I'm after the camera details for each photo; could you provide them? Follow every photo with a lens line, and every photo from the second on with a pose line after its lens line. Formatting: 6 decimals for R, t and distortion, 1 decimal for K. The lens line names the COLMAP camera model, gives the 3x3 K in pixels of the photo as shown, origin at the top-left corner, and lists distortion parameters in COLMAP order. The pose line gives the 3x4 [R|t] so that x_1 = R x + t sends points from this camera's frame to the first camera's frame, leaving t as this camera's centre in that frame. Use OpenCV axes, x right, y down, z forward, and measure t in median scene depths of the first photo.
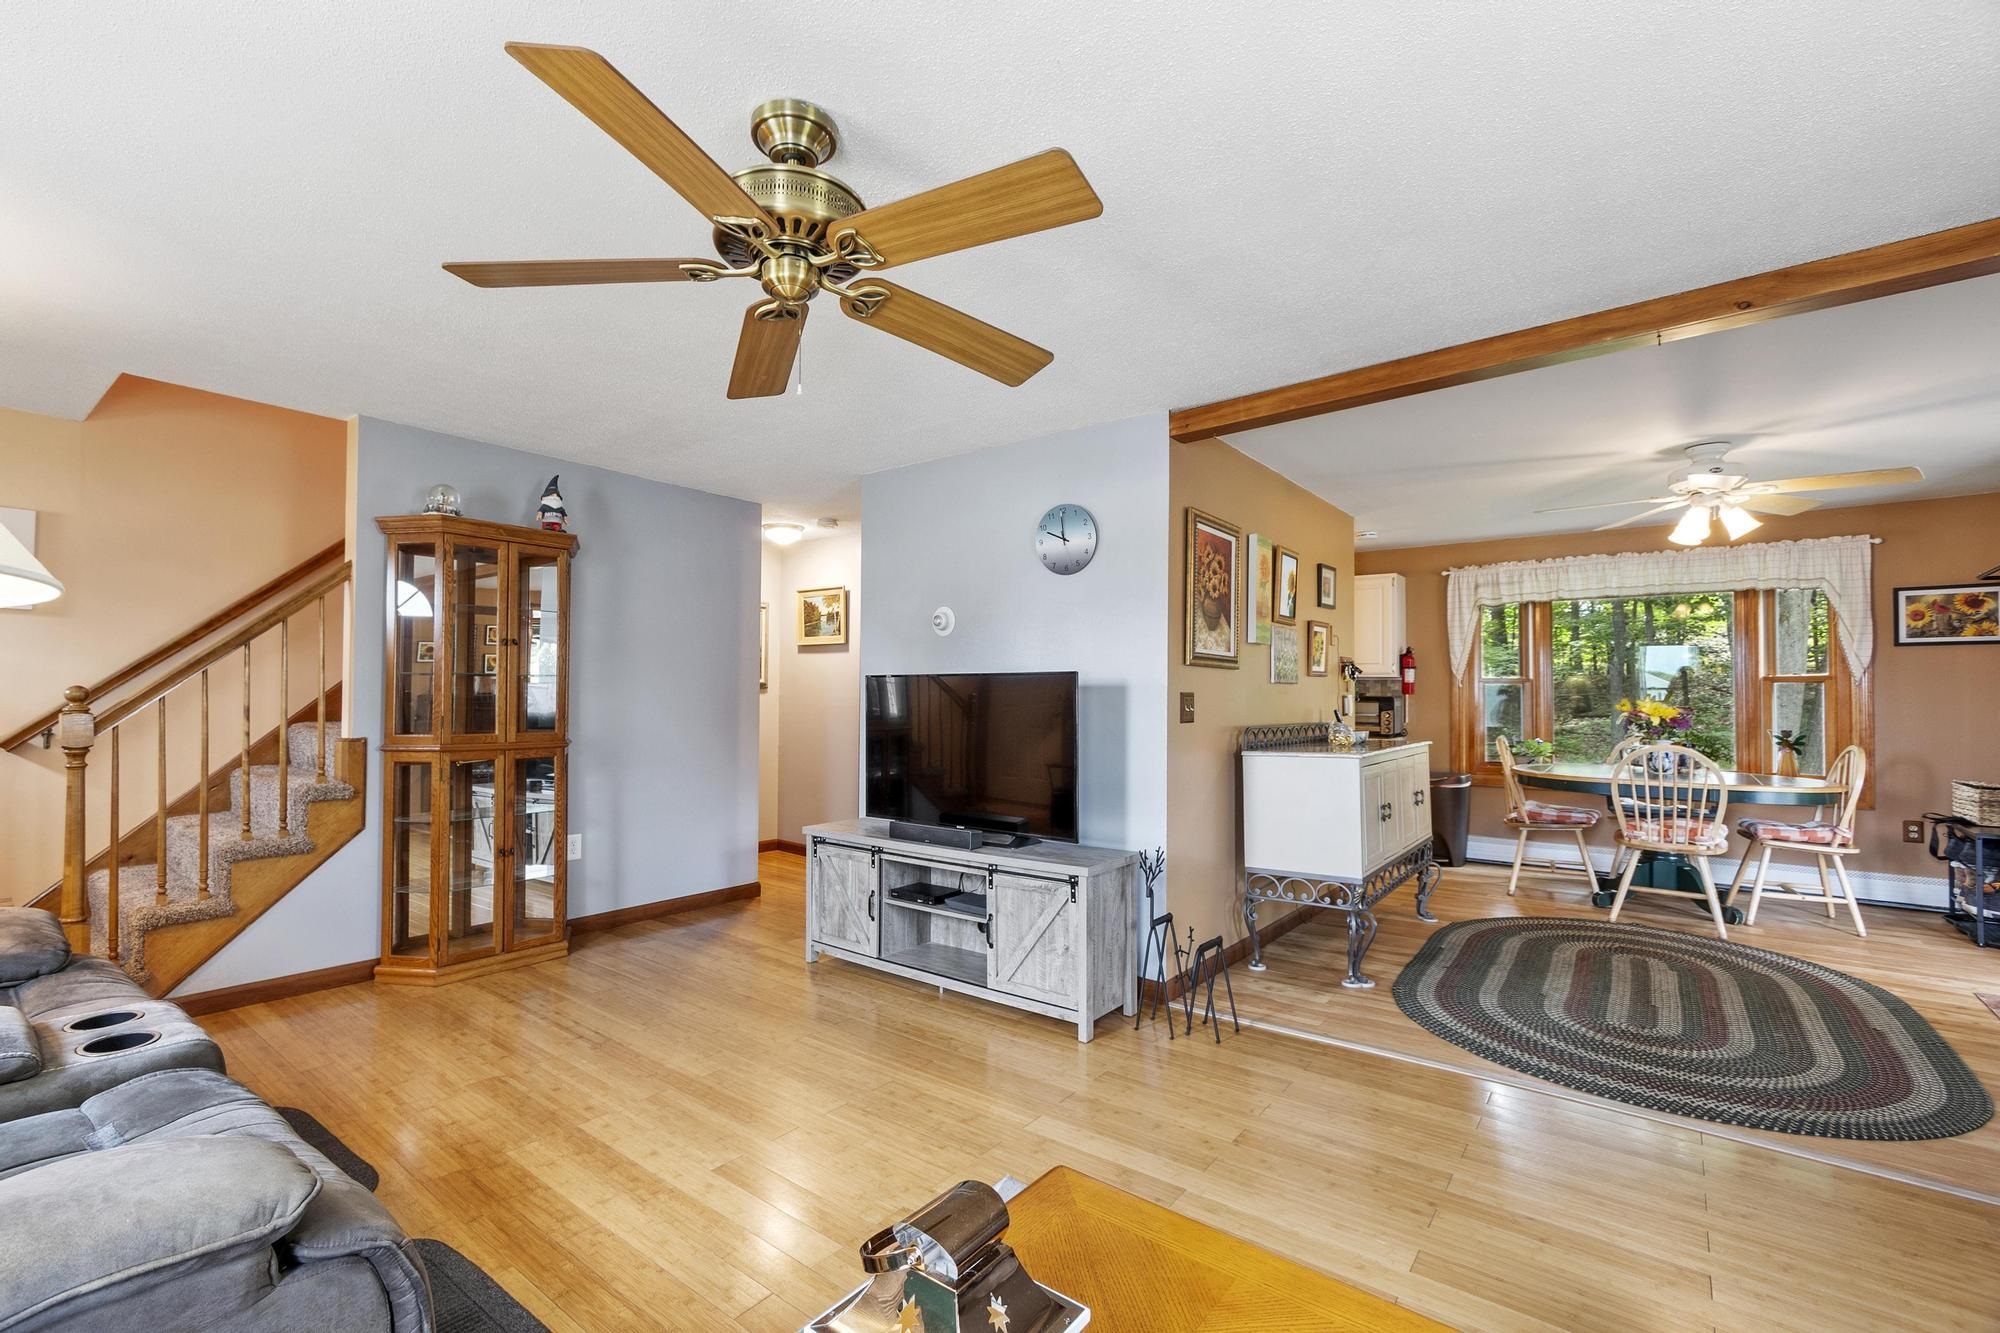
lens RADIAL K [[872.7, 0, 958.4], [0, 872.7, 678.7], [0, 0, 1]] dist [0.003813, -0.000404]
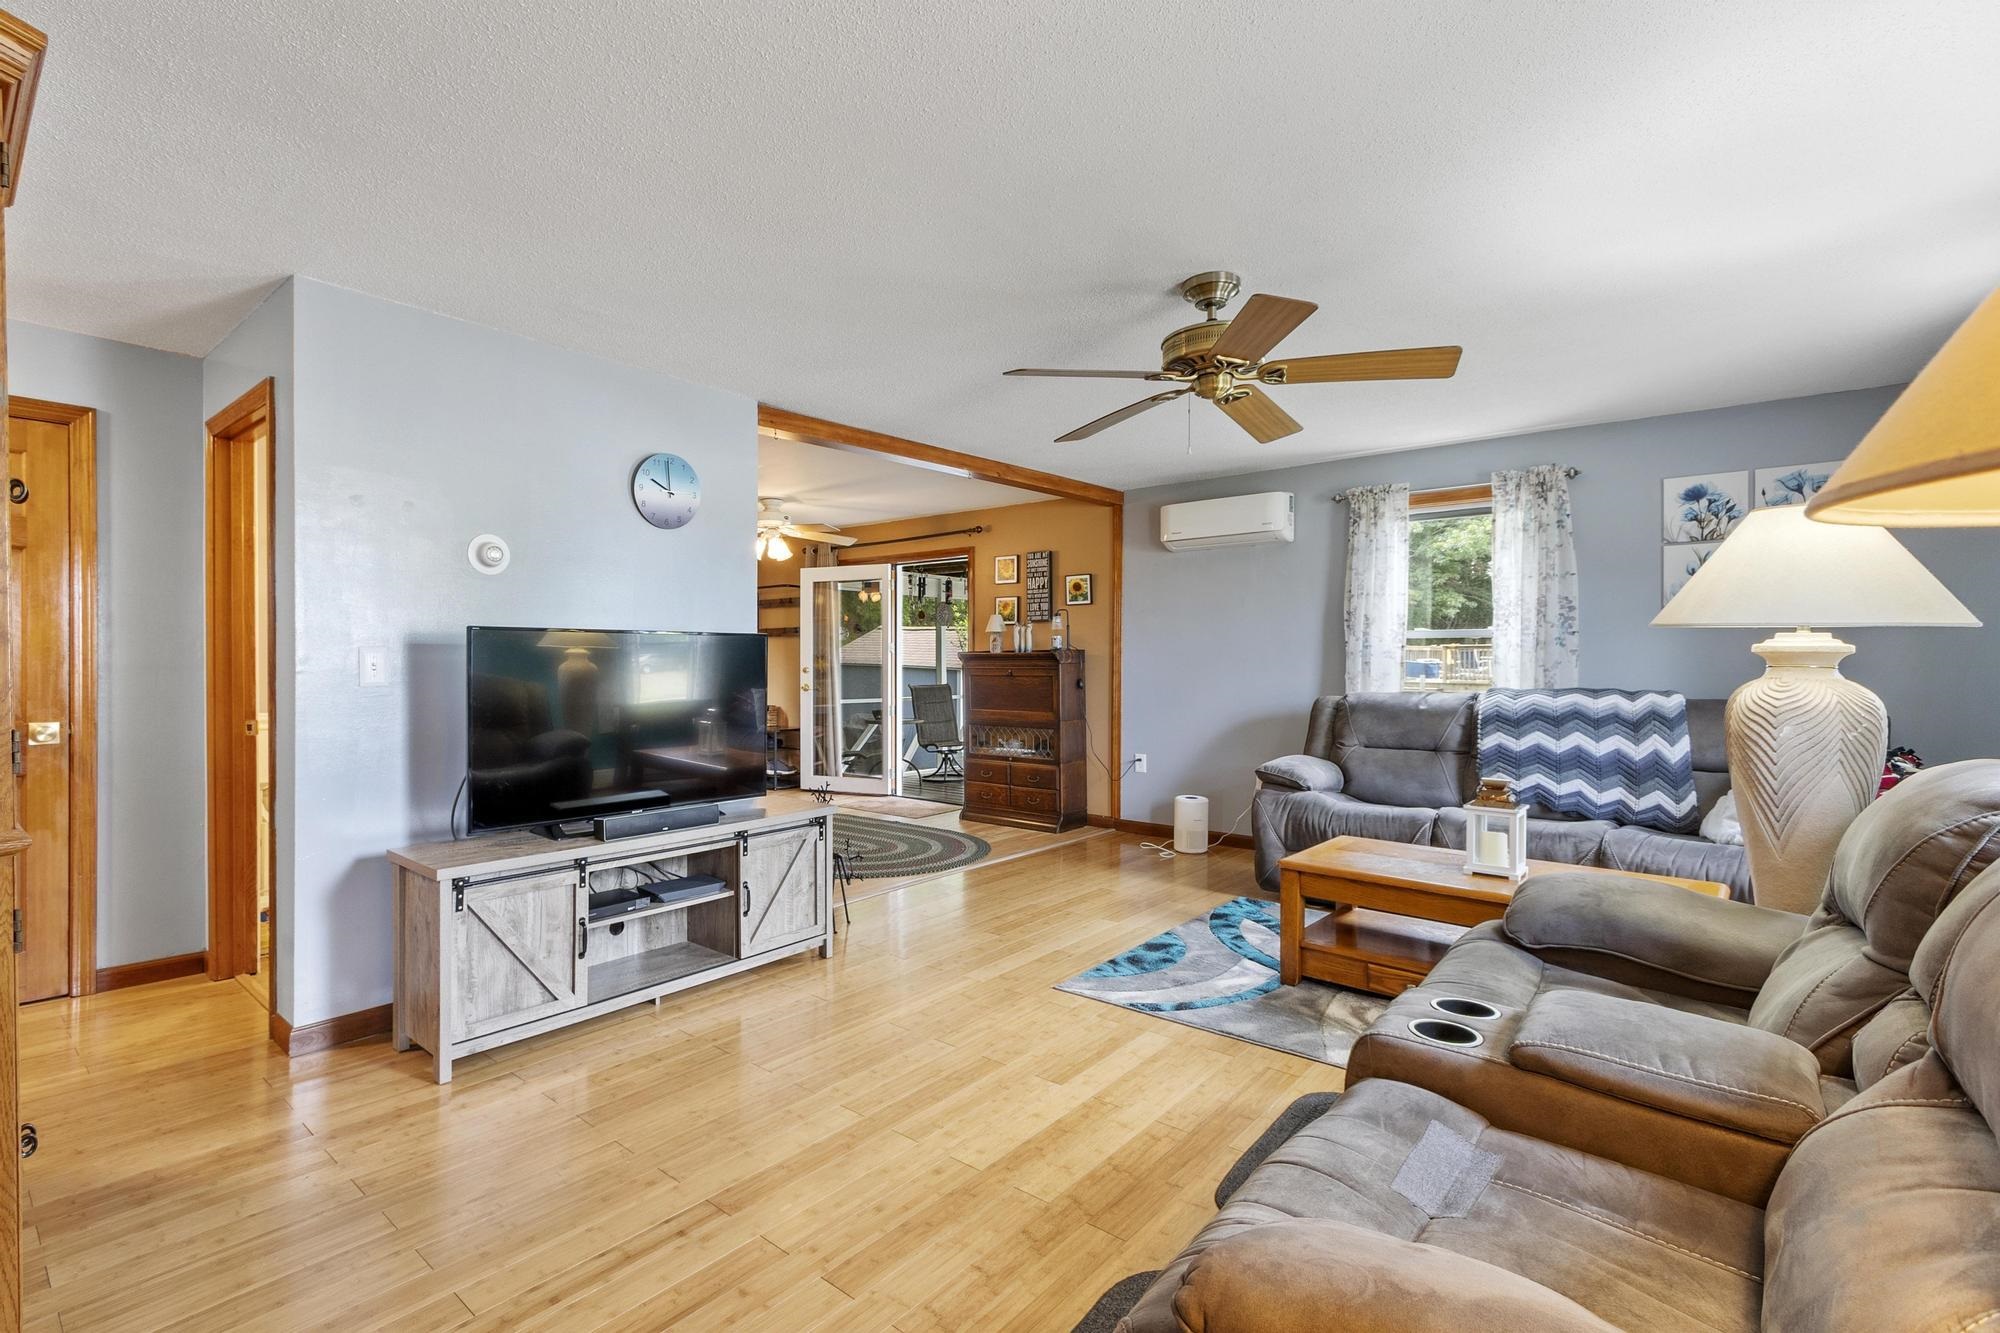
lens RADIAL K [[911.1, 0, 941.2], [0, 911.1, 664.3], [0, 0, 1]] dist [0.010721, 0.000484]
pose [[0.041030, -0.010122, 0.999107, -0.768596], [-0.019677, 0.999747, 0.010937, 0.009898], [-0.998964, -0.020109, 0.040821, 0.593681]]
